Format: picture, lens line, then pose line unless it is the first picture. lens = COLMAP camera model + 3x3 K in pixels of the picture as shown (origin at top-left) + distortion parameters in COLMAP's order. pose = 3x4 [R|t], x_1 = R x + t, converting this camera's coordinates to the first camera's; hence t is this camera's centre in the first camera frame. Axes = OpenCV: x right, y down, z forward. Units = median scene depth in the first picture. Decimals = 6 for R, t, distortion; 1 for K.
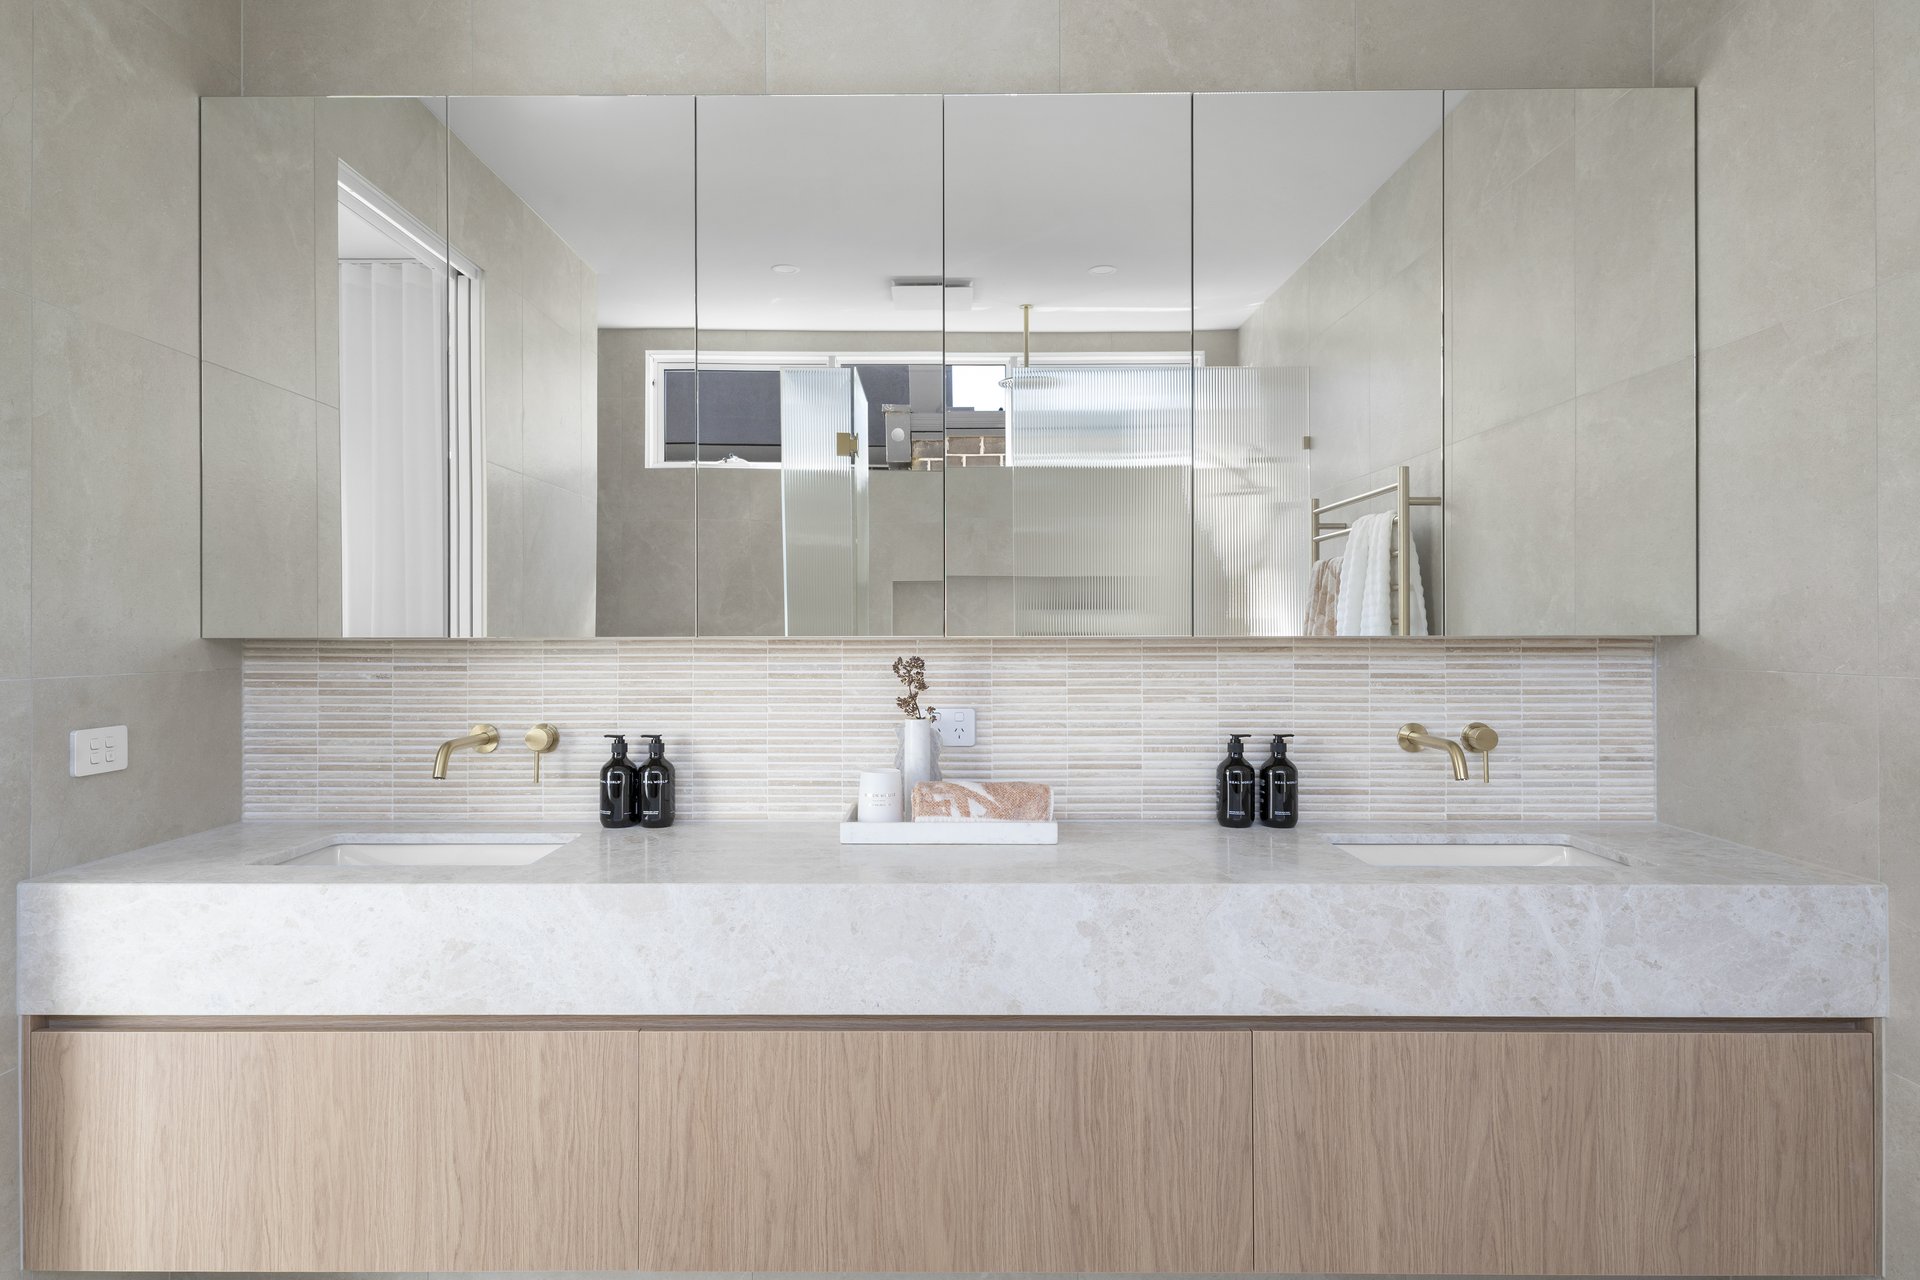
lens RADIAL K [[1062.5, 0, 935.9], [0, 1062.5, 637.4], [0, 0, 1]] dist [0.008130, -0.000687]
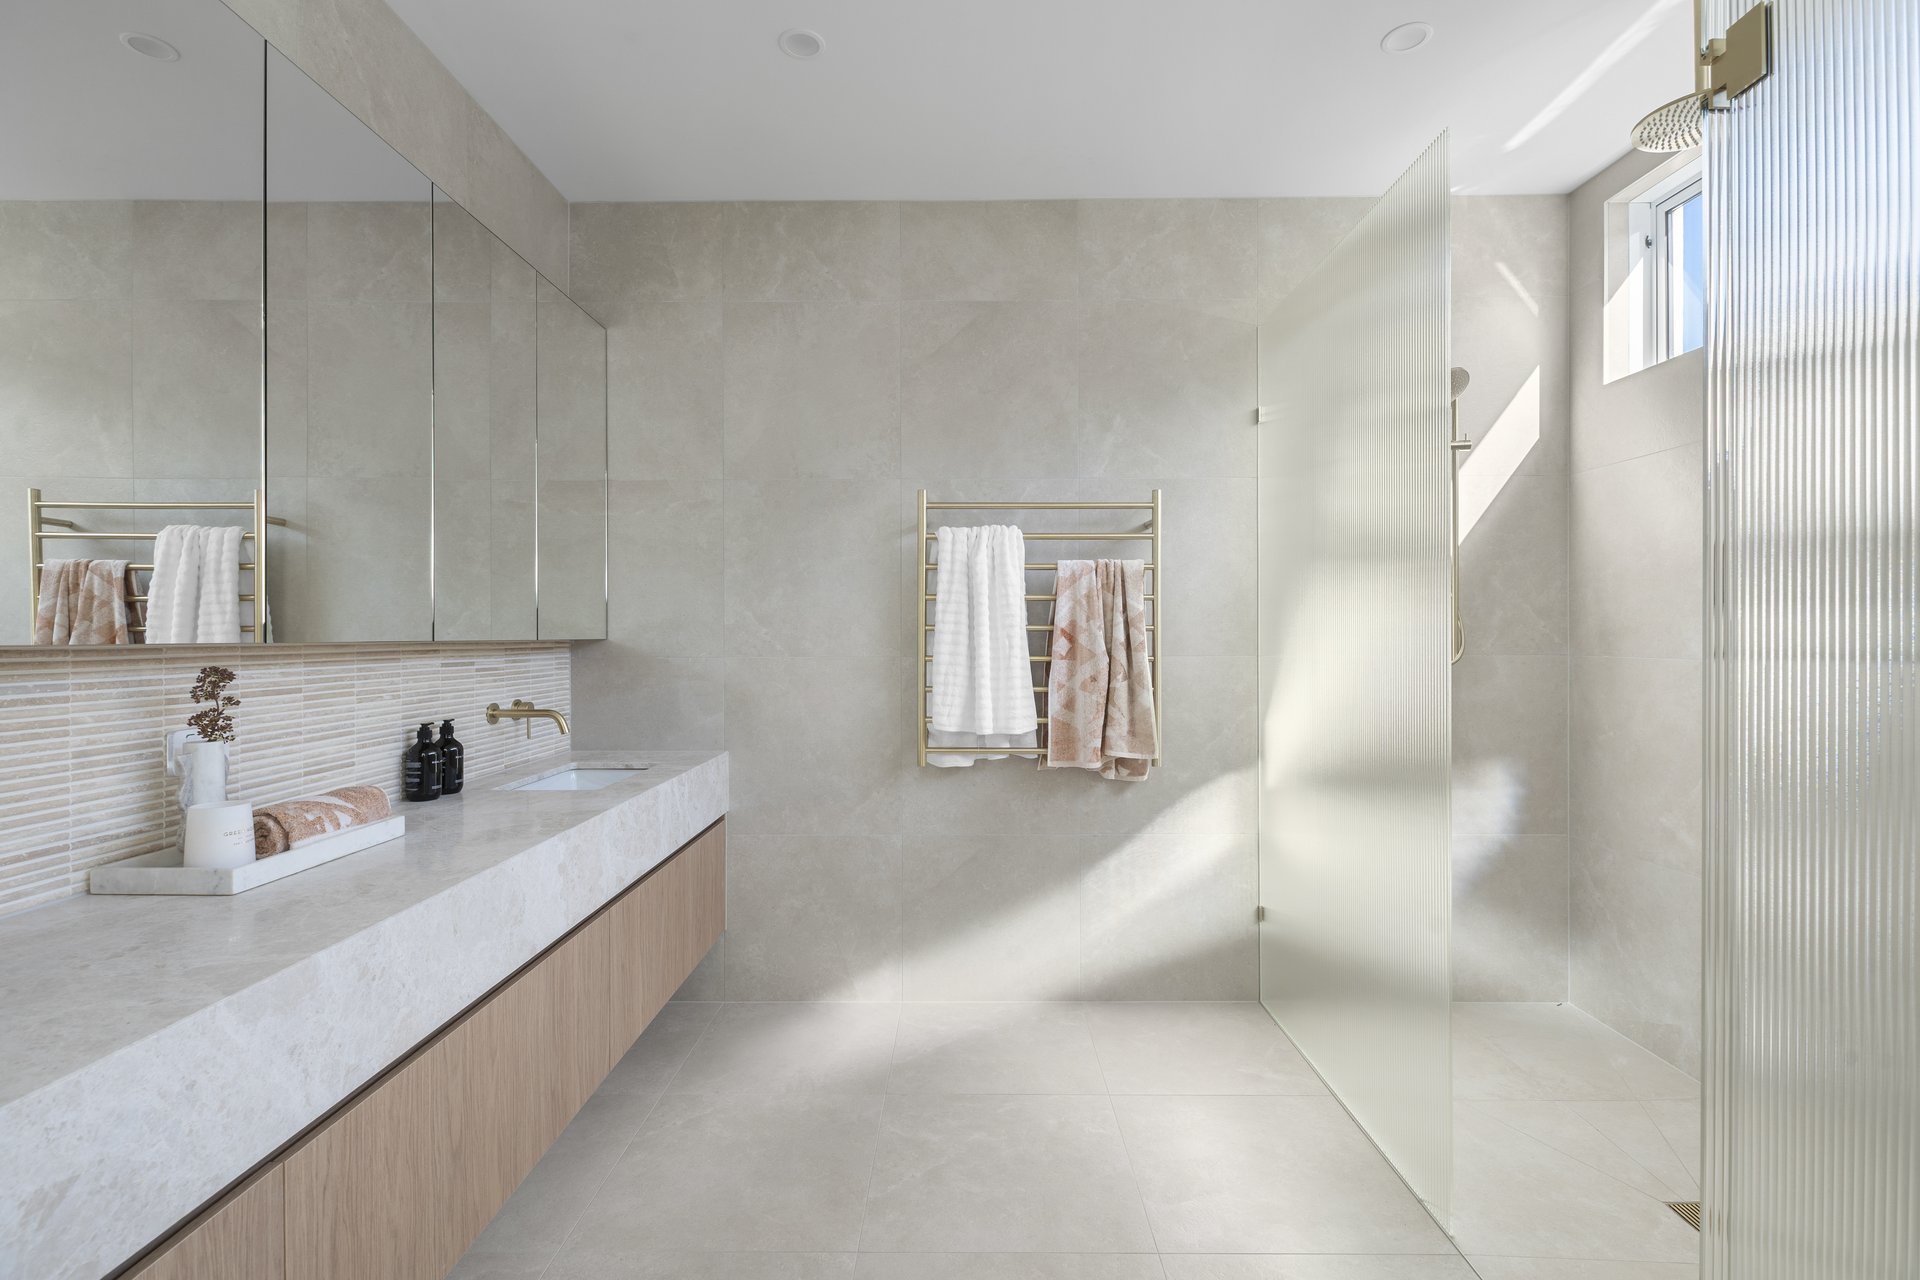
lens RADIAL K [[872.9, 0, 960.0], [0, 872.9, 640.0], [0, 0, 1]] dist [0.019337, -0.010000]
pose [[-0.003219, -0.003980, 0.999987, -0.695096], [0.005999, 0.999974, 0.004000, -0.002752], [-0.999977, 0.006012, -0.003195, 0.393529]]
